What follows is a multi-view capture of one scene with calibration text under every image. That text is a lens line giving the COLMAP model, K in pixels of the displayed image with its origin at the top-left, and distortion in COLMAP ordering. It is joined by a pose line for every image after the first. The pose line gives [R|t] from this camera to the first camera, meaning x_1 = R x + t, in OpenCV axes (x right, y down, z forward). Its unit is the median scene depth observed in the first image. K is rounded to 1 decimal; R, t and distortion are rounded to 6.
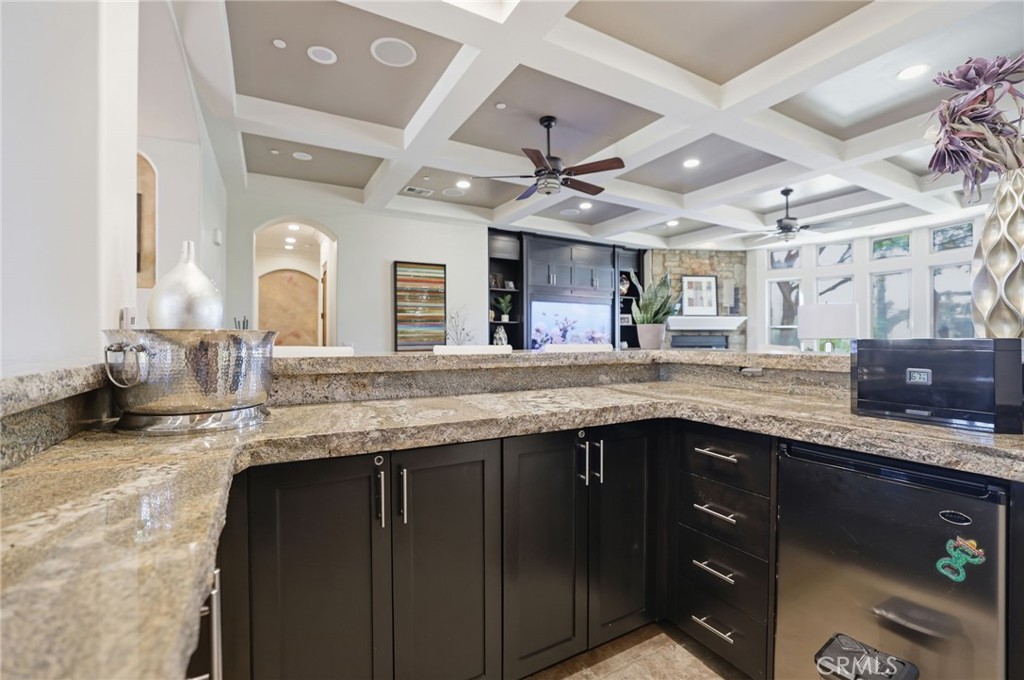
lens RADIAL K [[447.5, 0, 512.3], [0, 447.5, 335.0], [0, 0, 1]] dist [-0.026431, 0.001186]
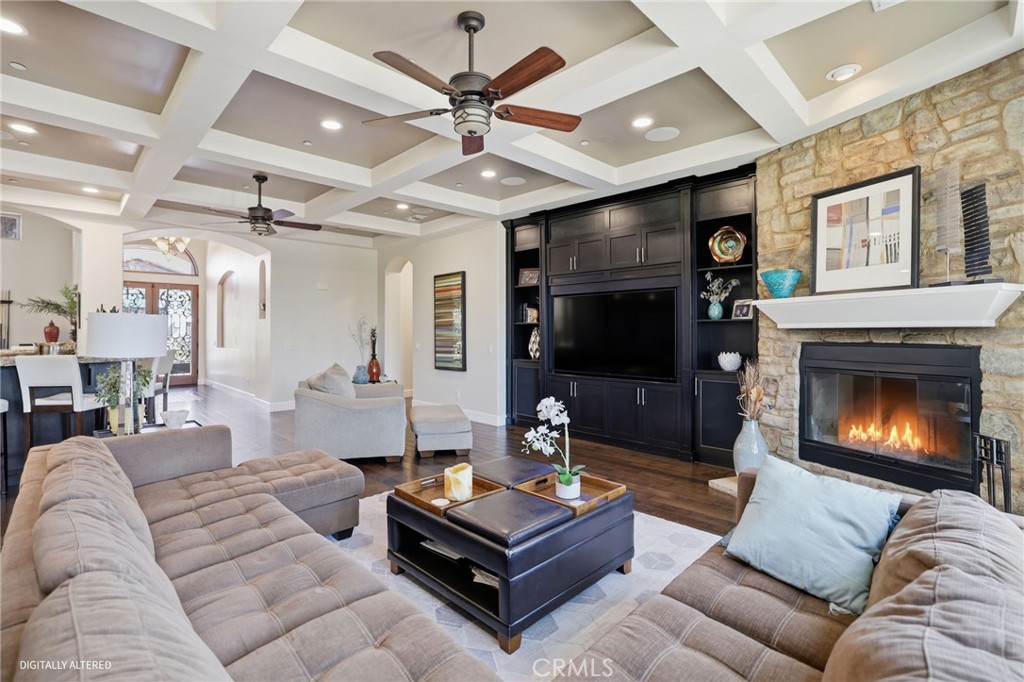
lens RADIAL K [[447.5, 0, 515.2], [0, 447.5, 333.0], [0, 0, 1]] dist [-0.026431, 0.001186]
pose [[0.297523, 0.001486, -0.954714, 0.685985], [0.006945, 0.999969, 0.003721, -0.011269], [0.954690, -0.007738, 0.297503, 0.613697]]
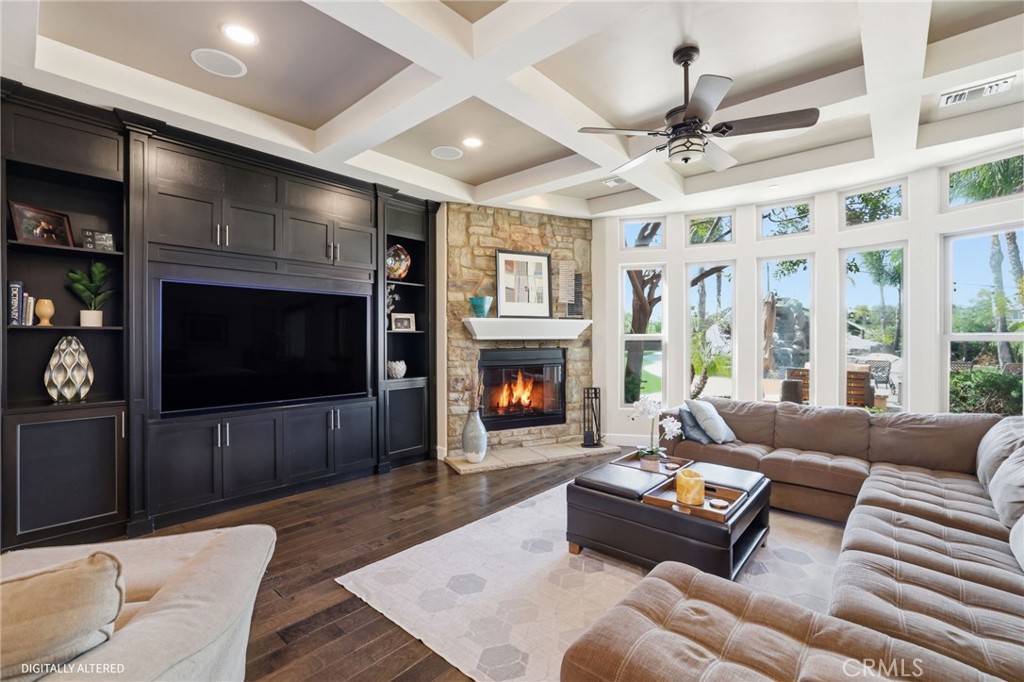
lens RADIAL K [[447.5, 0, 510.6], [0, 447.5, 338.6], [0, 0, 1]] dist [-0.026431, 0.001186]
pose [[0.943716, -0.003073, 0.330741, 0.196756], [0.000272, 0.999964, 0.008517, -0.018469], [-0.330755, -0.007948, 0.943683, 0.418380]]
